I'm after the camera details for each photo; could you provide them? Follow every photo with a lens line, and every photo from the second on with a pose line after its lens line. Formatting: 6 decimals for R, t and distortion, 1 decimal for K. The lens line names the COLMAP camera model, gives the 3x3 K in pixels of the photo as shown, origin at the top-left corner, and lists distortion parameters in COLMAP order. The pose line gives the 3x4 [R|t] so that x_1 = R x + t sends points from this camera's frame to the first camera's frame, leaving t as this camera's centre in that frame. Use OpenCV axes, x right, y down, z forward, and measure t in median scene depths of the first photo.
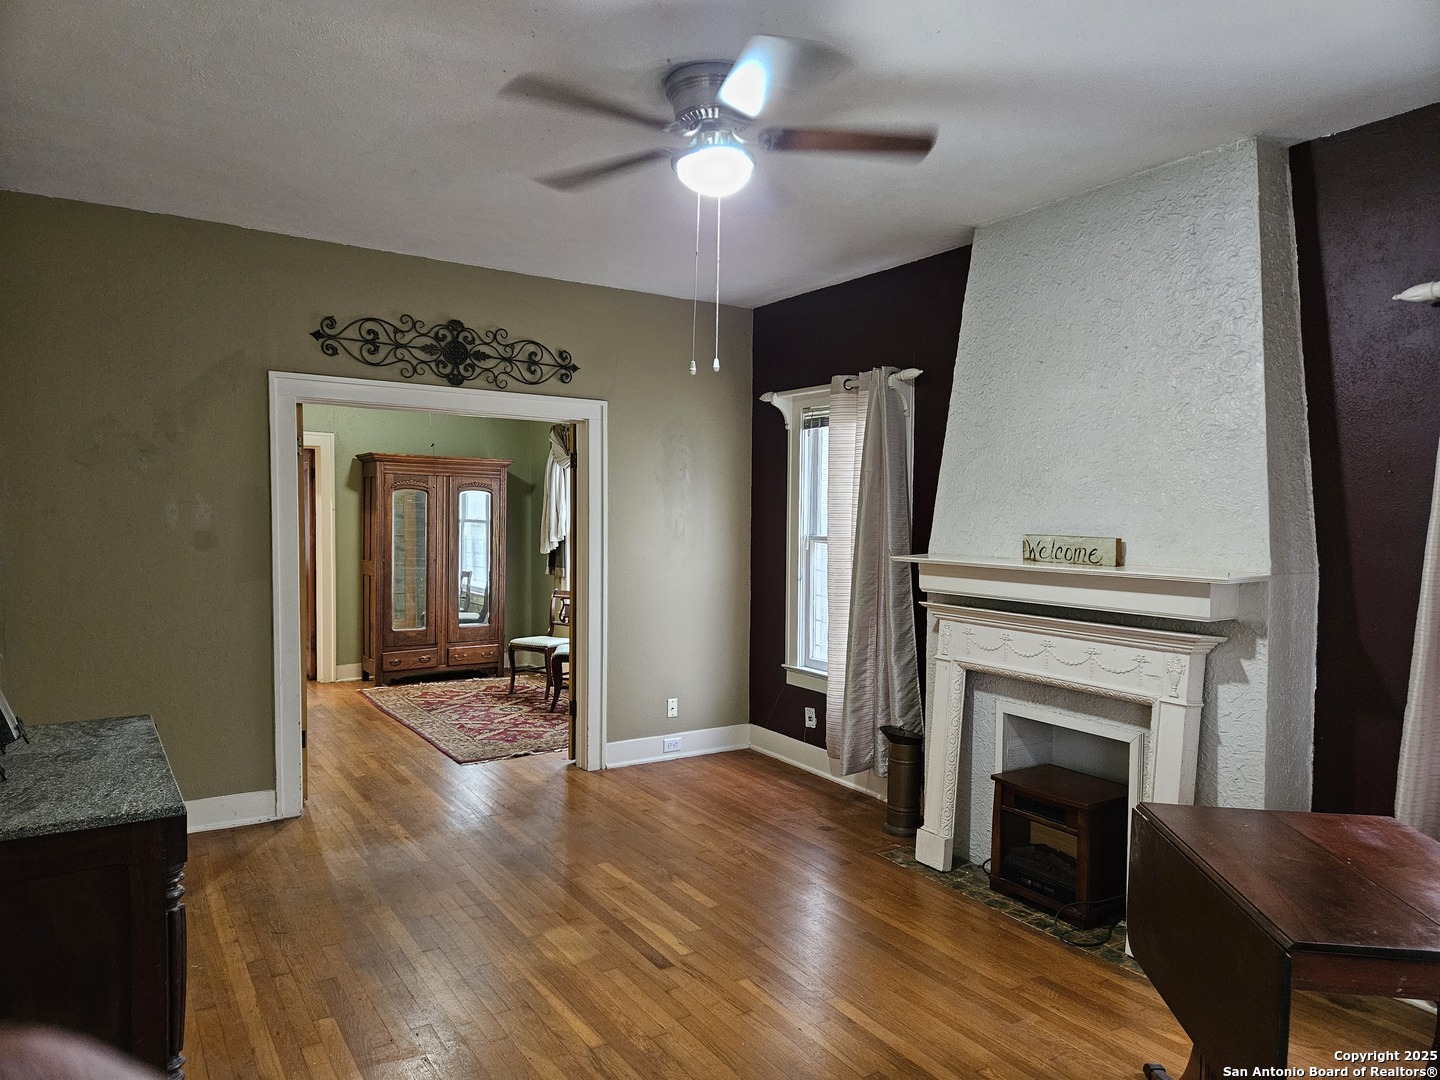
lens RADIAL K [[979.9, 0, 725.7], [0, 979.9, 551.1], [0, 0, 1]] dist [0.042978, -0.031026]
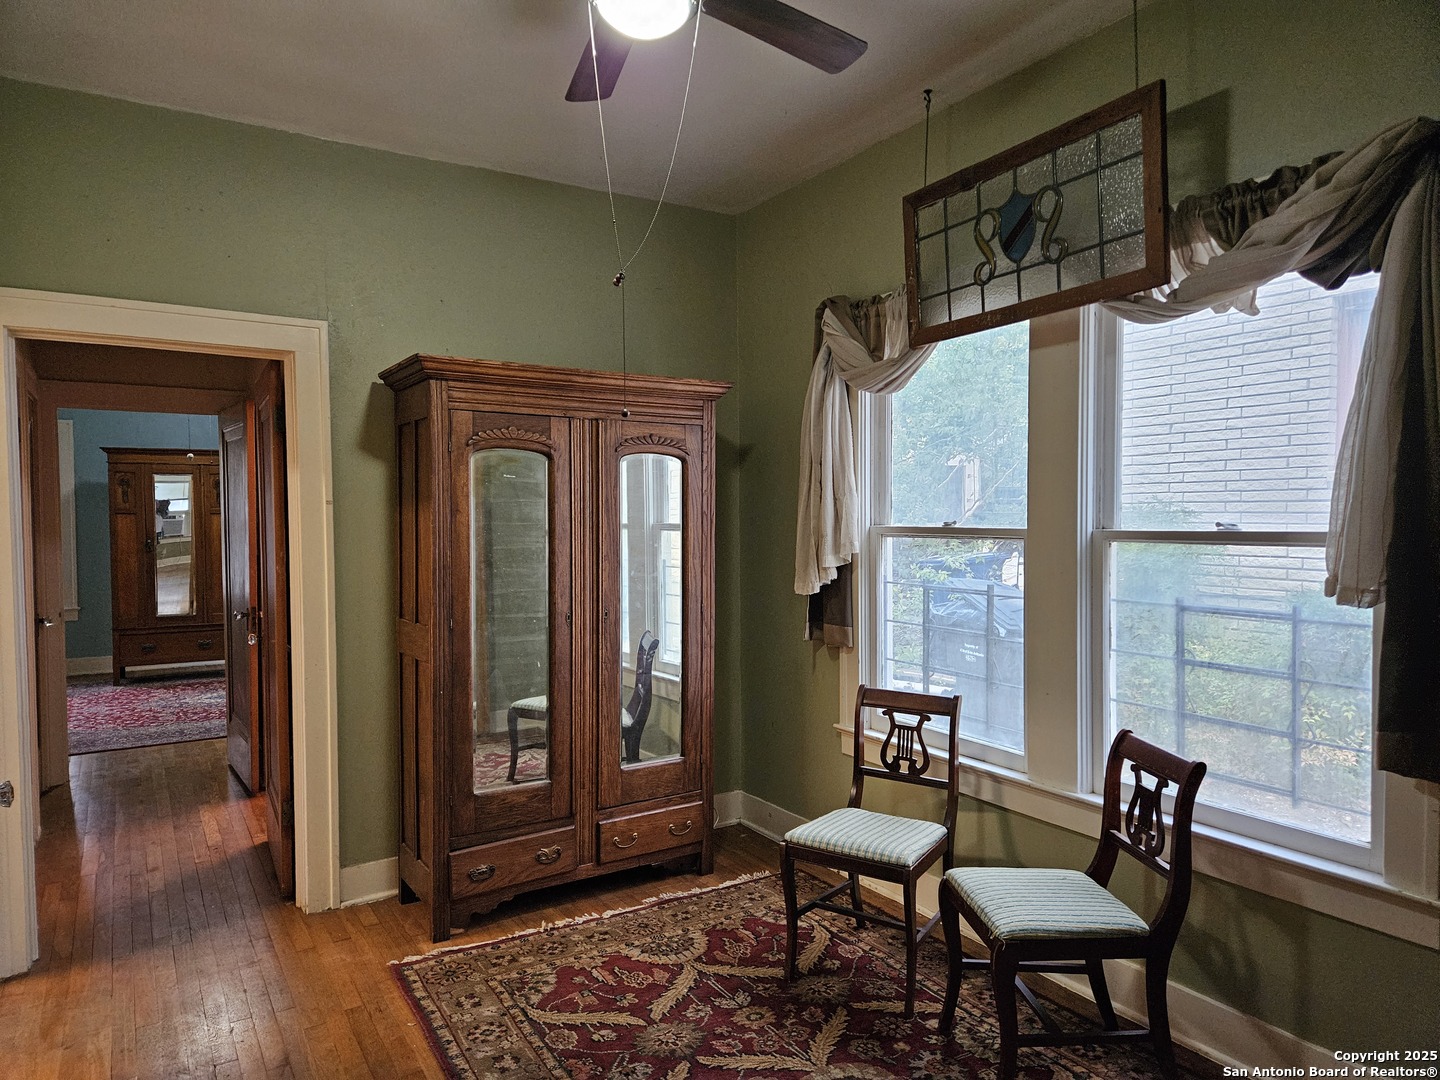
lens RADIAL K [[979.9, 0, 722.6], [0, 979.9, 539.2], [0, 0, 1]] dist [0.042978, -0.031026]
pose [[0.999406, -0.019639, -0.028308, -0.215982], [0.019047, 0.999598, -0.021006, -0.014159], [0.028709, 0.020454, 0.999379, 0.578257]]
